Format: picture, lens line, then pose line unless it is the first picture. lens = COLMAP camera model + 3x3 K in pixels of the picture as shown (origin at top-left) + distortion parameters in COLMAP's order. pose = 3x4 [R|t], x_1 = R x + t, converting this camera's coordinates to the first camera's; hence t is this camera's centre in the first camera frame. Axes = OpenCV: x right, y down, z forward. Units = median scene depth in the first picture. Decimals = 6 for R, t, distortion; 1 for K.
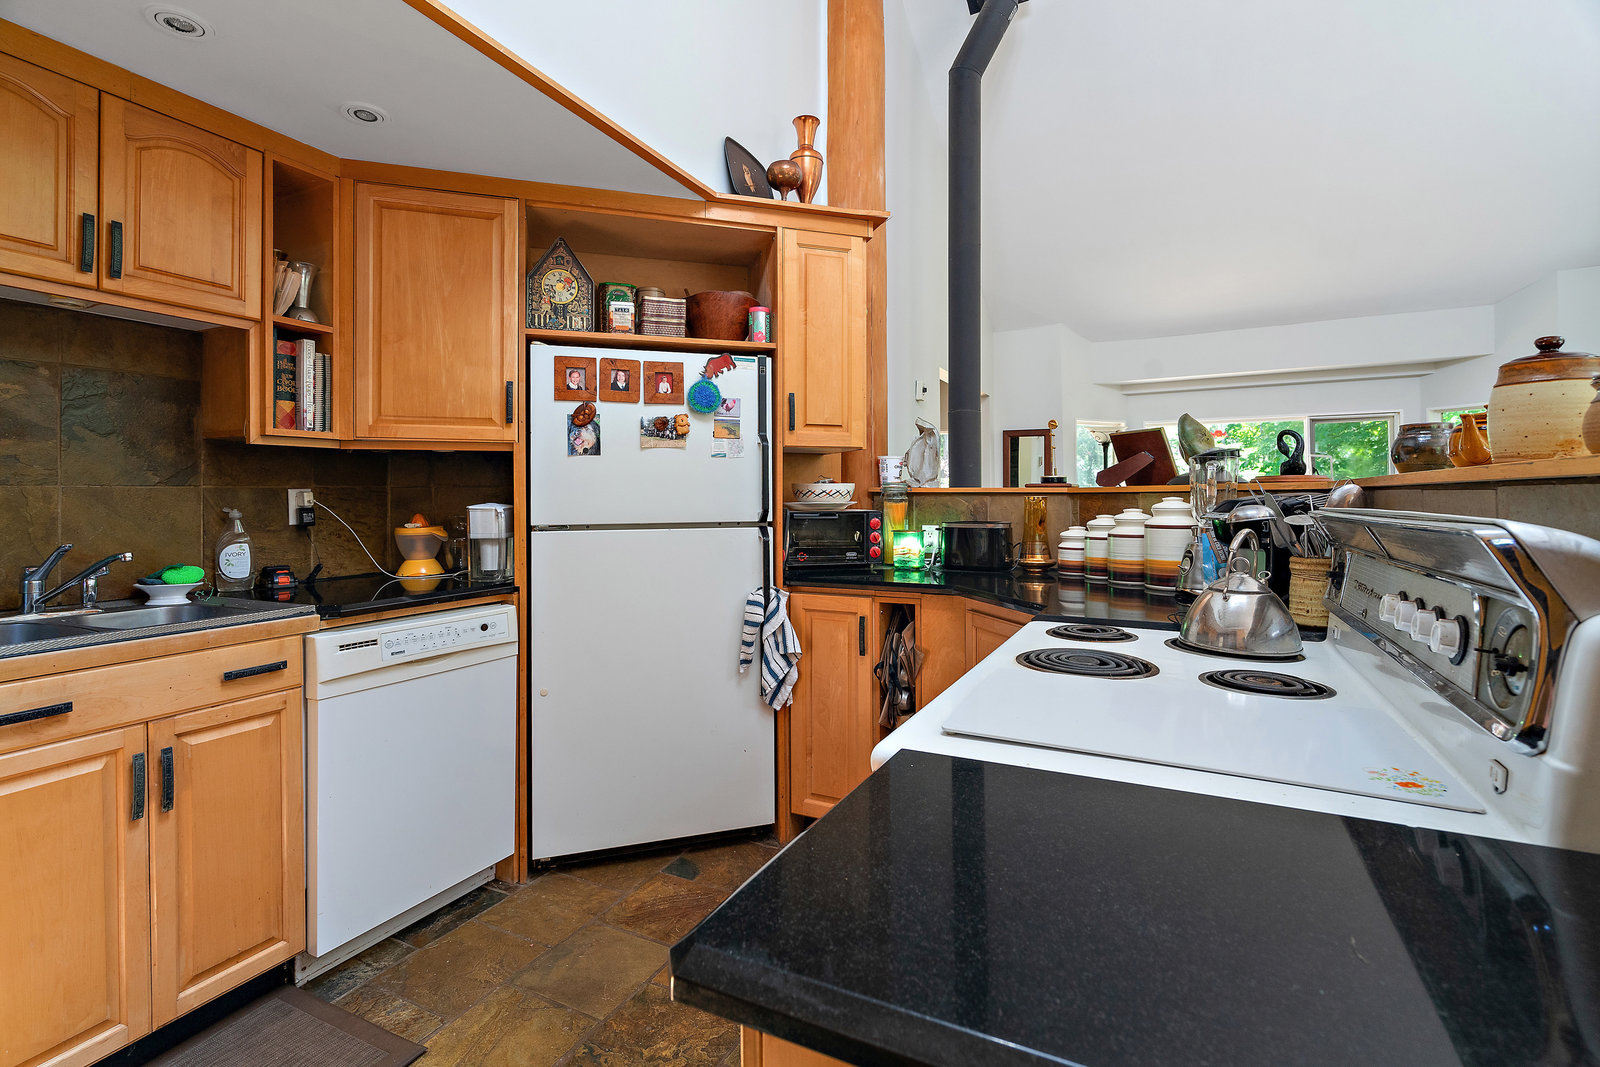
lens RADIAL K [[737.3, 0, 798.8], [0, 737.3, 489.1], [0, 0, 1]] dist [-0.002321, 0.001692]
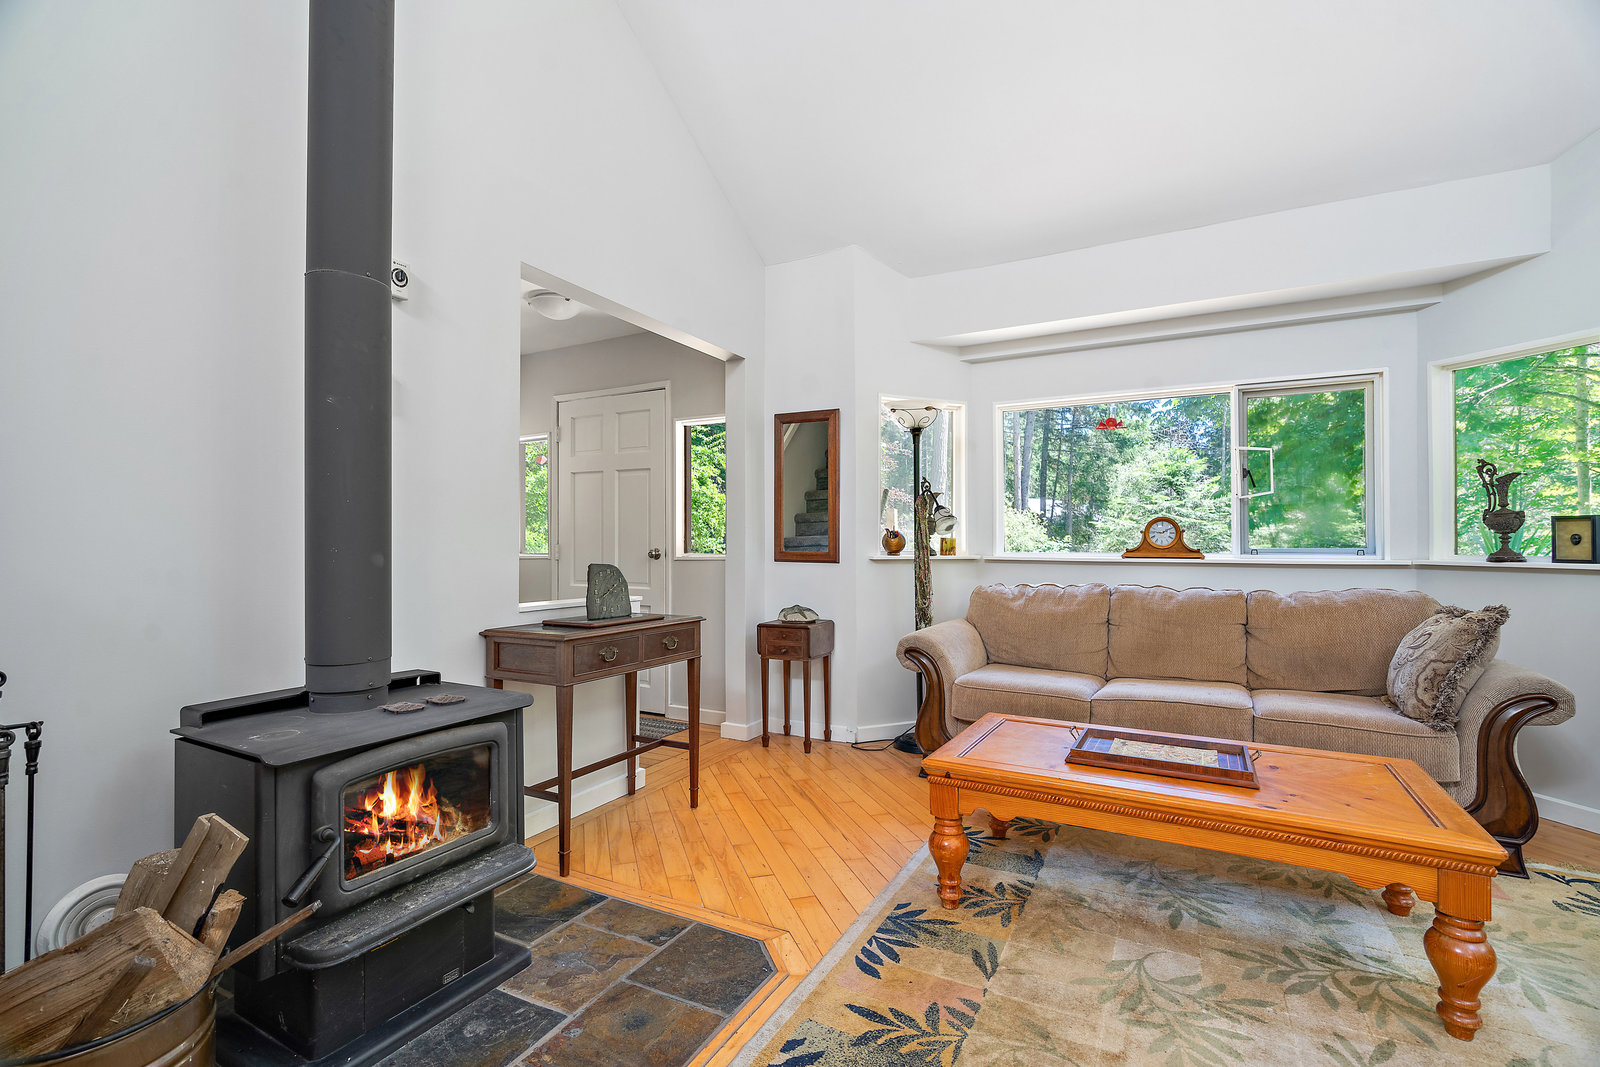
lens RADIAL K [[723.6, 0, 805.1], [0, 723.6, 541.6], [0, 0, 1]] dist [-0.003033, 0.000818]
pose [[0.999575, 0.007507, -0.028172, 0.911753], [-0.007247, 0.999930, 0.009320, 0.079444], [0.028240, -0.009112, 0.999560, 0.998947]]
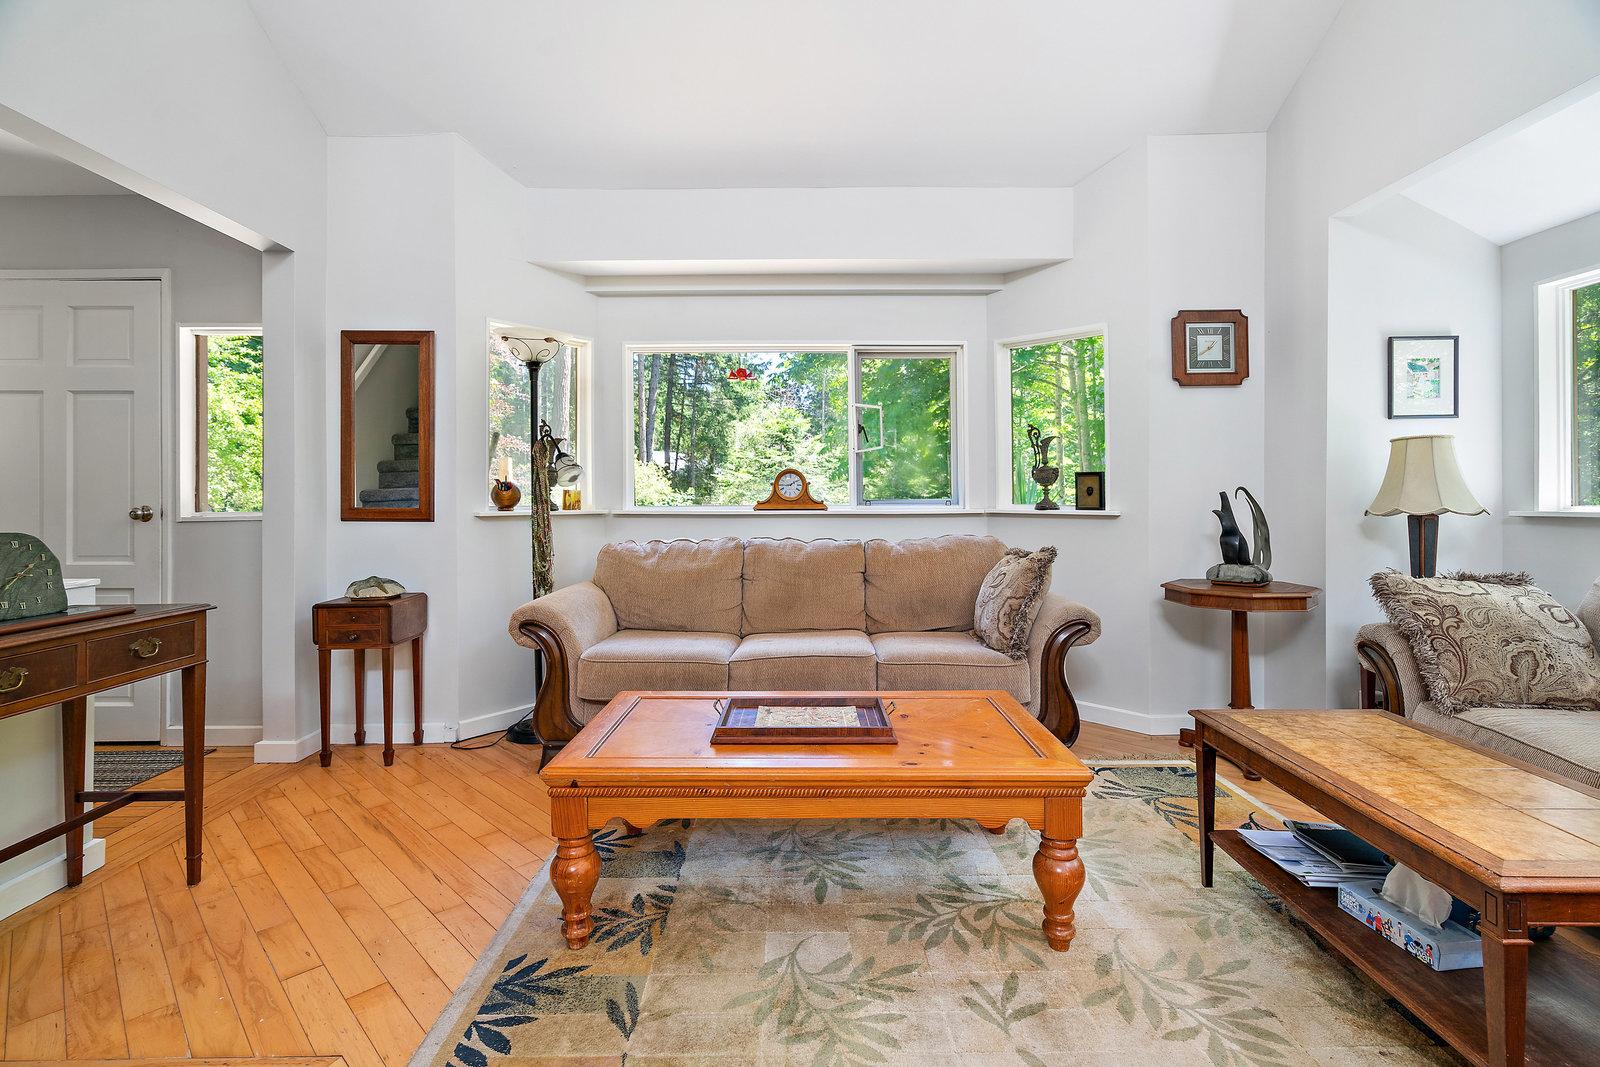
lens RADIAL K [[739.2, 0, 803.3], [0, 739.2, 492.4], [0, 0, 1]] dist [-0.003296, 0.000510]
pose [[0.890661, 0.005326, 0.454636, 0.932679], [-0.007567, 0.999967, 0.003108, 0.080185], [-0.454604, -0.006209, 0.890672, 1.142193]]
